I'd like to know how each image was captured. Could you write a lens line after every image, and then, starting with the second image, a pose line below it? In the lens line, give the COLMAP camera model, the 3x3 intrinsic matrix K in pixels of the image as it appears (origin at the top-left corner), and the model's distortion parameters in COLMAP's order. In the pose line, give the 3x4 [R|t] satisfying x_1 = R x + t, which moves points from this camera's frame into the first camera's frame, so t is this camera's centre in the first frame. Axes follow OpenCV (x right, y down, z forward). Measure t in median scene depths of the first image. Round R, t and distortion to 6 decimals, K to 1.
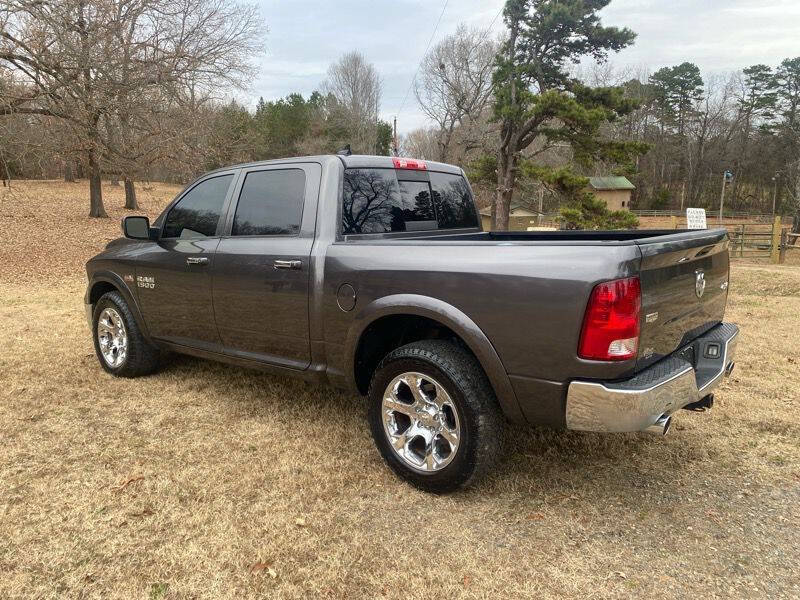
lens RADIAL K [[596.1, 0, 404.1], [0, 596.1, 298.9], [0, 0, 1]] dist [0.004550, 0.000387]
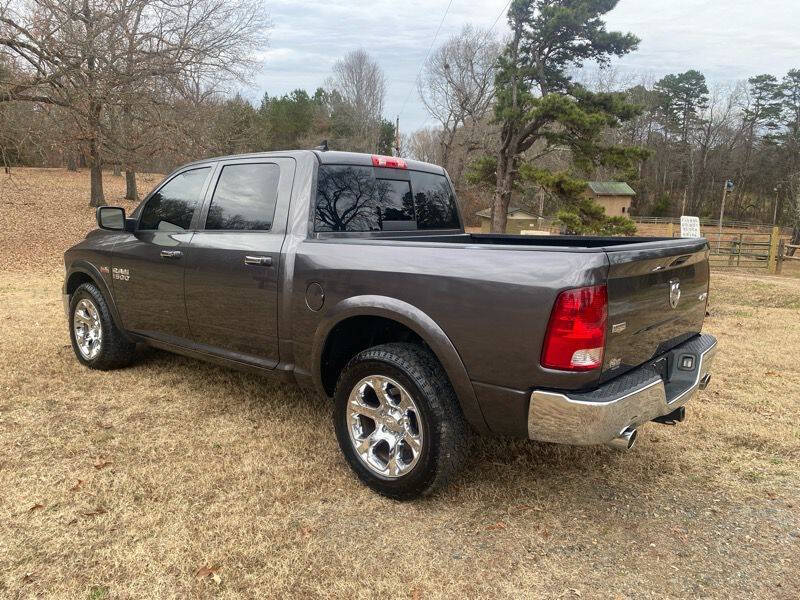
lens RADIAL K [[594.6, 0, 401.4], [0, 594.6, 300.7], [0, 0, 1]] dist [0.004535, 0.002644]
pose [[0.999517, 0.031019, -0.002025, 0.031927], [-0.031009, 0.999508, 0.004647, -0.003042], [0.002169, -0.004582, 0.999987, 0.016733]]
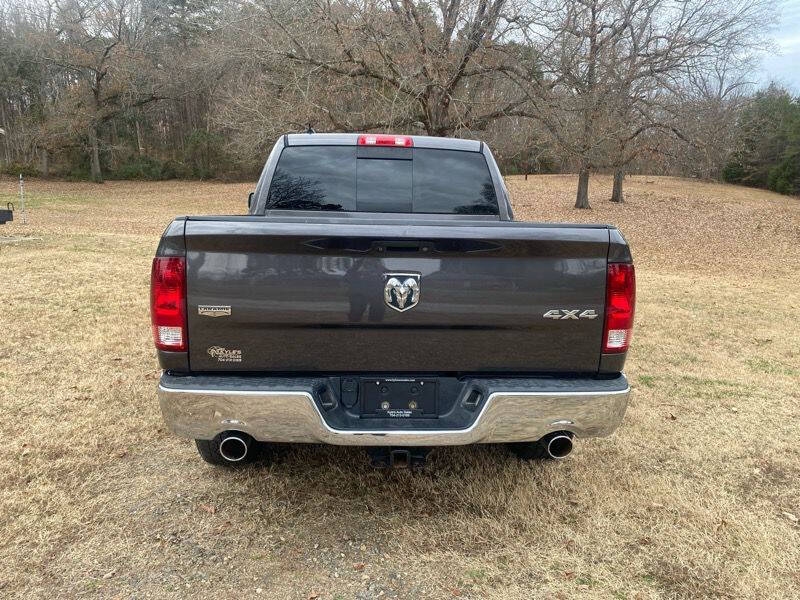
lens RADIAL K [[594.6, 0, 401.4], [0, 594.6, 300.7], [0, 0, 1]] dist [0.004535, 0.002644]
pose [[0.690718, 0.141064, -0.709232, 0.604788], [-0.131733, 0.988923, 0.068400, -0.037747], [0.711024, 0.046184, 0.701649, 0.310228]]
